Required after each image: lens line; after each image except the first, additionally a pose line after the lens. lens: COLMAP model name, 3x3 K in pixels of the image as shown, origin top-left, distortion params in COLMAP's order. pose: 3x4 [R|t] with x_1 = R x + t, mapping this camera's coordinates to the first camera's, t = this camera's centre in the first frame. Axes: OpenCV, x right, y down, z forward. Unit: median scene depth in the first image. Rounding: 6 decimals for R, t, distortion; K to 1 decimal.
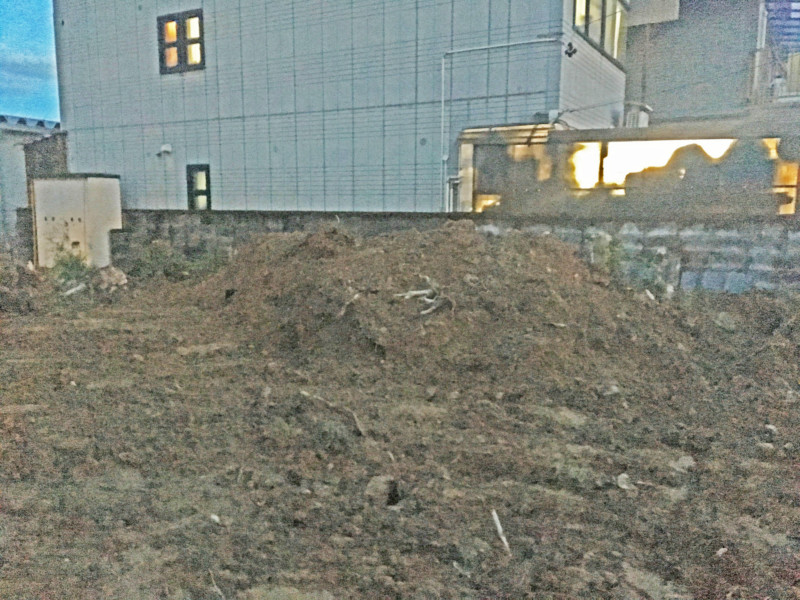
lens RADIAL K [[673.1, 0, 394.4], [0, 673.1, 299.7], [0, 0, 1]] dist [0.053255, -0.064101]
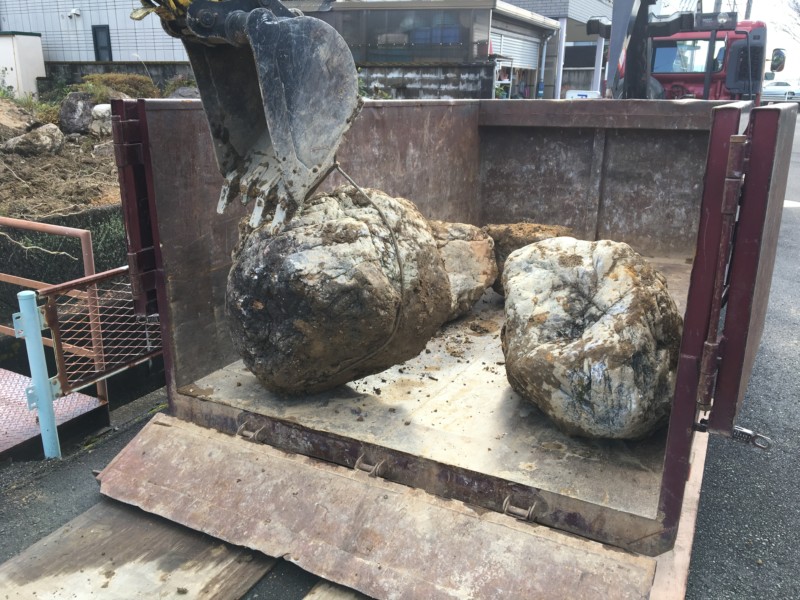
lens RADIAL K [[673.1, 0, 403.7], [0, 673.1, 302.7], [0, 0, 1]] dist [0.053255, -0.064101]
pose [[0.999280, 0.000119, 0.037945, 0.236354], [-0.006598, 0.985309, 0.170654, 0.095452], [-0.037367, -0.170781, 0.984600, -0.385722]]
